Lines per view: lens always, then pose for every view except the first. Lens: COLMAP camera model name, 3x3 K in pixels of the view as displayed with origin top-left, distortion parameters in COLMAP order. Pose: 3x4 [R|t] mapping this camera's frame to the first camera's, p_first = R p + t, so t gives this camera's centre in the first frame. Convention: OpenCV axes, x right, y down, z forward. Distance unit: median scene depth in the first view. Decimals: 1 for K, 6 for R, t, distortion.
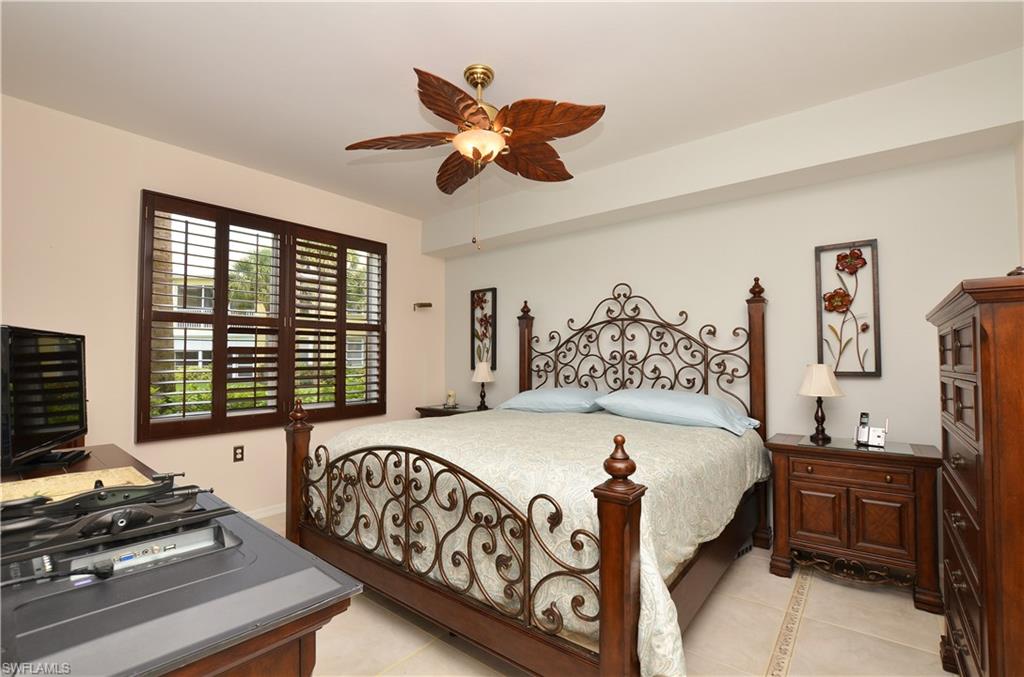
lens RADIAL K [[449.4, 0, 513.2], [0, 449.4, 340.3], [0, 0, 1]] dist [-0.046184, 0.009635]
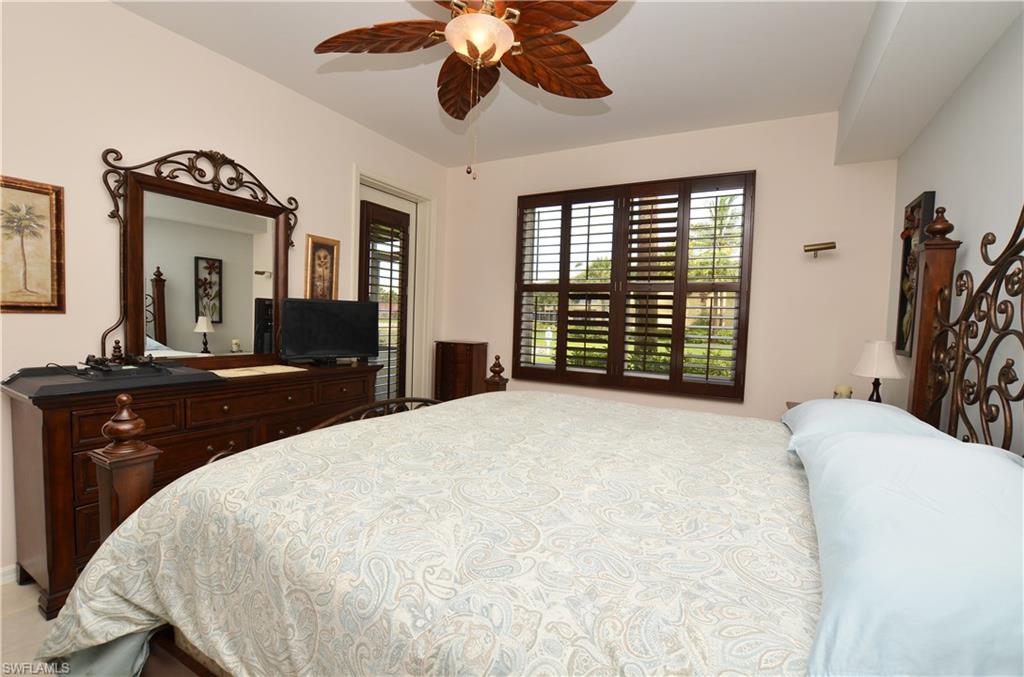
lens RADIAL K [[449.4, 0, 513.2], [0, 449.4, 340.3], [0, 0, 1]] dist [-0.046184, 0.009635]
pose [[0.159512, 0.060946, -0.985313, 0.488553], [0.003828, 0.998047, 0.062354, 0.017063], [0.987189, -0.013718, 0.158967, 0.646418]]
